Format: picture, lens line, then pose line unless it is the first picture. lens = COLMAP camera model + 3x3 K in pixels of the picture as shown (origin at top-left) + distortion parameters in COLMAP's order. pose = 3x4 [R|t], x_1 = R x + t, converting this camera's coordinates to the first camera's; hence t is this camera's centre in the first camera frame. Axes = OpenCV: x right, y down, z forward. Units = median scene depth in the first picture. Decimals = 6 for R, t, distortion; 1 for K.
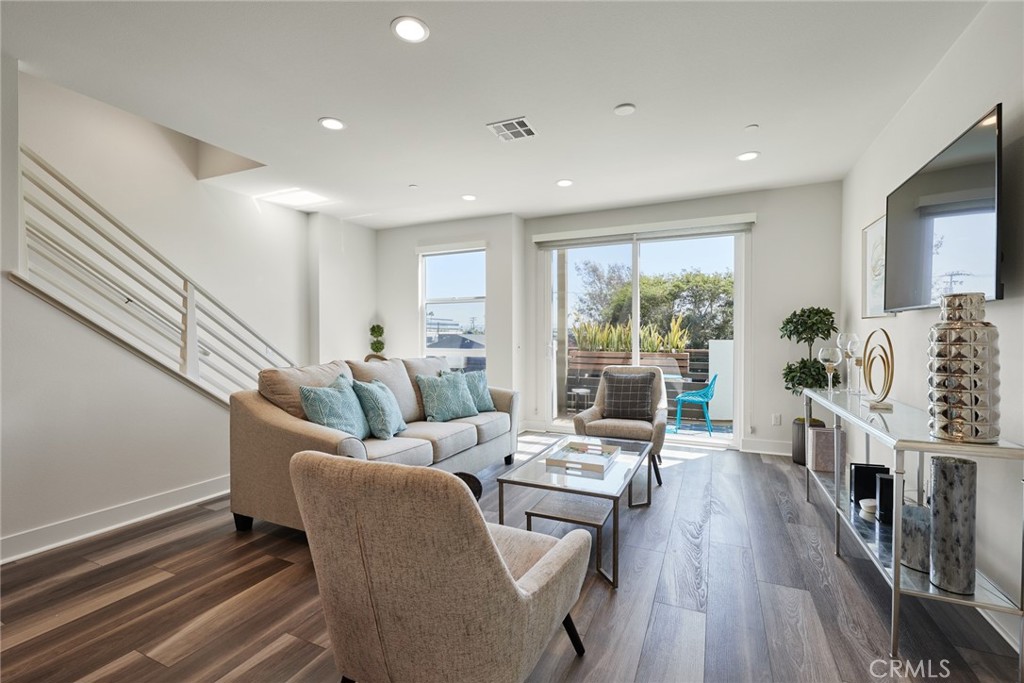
lens RADIAL K [[446.3, 0, 520.7], [0, 446.3, 338.4], [0, 0, 1]] dist [0.008852, -0.000018]
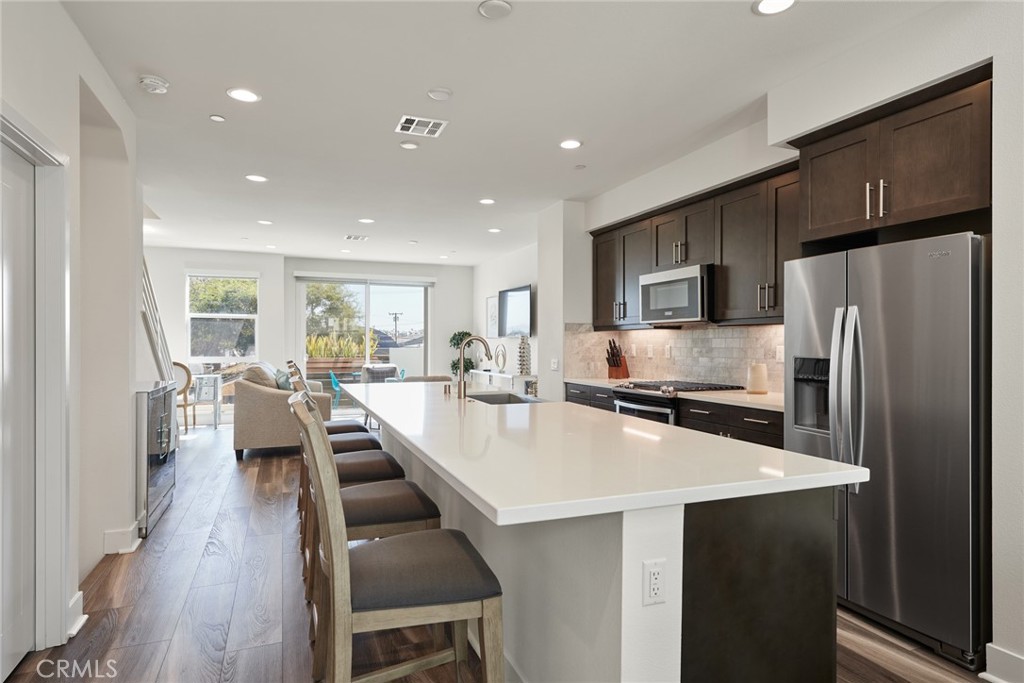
lens RADIAL K [[576.8, 0, 509.1], [0, 576.8, 340.2], [0, 0, 1]] dist [0.006480, 0.001037]
pose [[0.703908, 0.004708, 0.710275, -1.186781], [0.001011, 0.999970, -0.007630, -0.012429], [-0.710290, 0.006089, 0.703883, -1.080212]]
